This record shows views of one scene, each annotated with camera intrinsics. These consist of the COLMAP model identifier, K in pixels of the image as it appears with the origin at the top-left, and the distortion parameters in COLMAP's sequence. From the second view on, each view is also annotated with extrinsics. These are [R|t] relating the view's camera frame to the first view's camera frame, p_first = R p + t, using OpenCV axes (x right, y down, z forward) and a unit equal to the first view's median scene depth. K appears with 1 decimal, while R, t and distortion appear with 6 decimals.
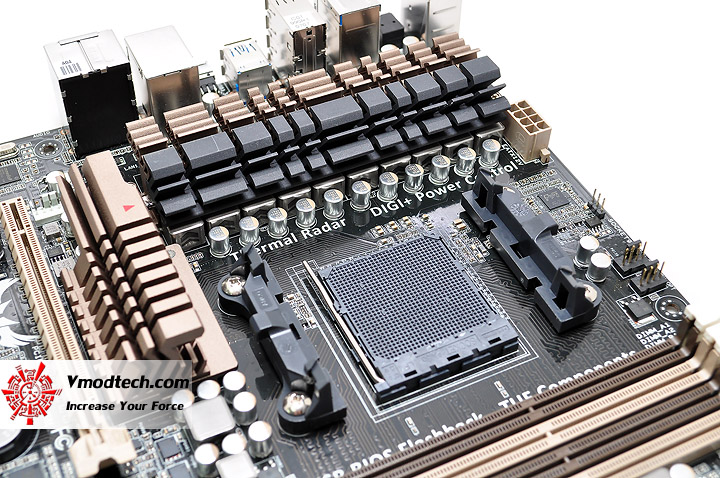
lens RADIAL K [[1057.2, 0, 360.0], [0, 1057.2, 239.0], [0, 0, 1]] dist [-0.010537, -0.038845]
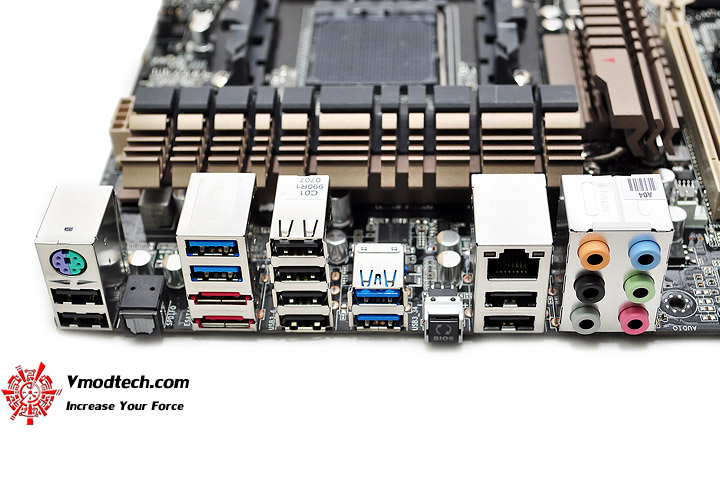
lens RADIAL K [[1118.6, 0, 360.0], [0, 1118.6, 239.0], [0, 0, 1]] dist [0.000251, -0.119176]
pose [[-0.882652, -0.307881, 0.355155, -0.388128], [0.348794, 0.077461, 0.933993, -0.952027], [-0.315070, 0.948266, 0.039016, 1.068171]]
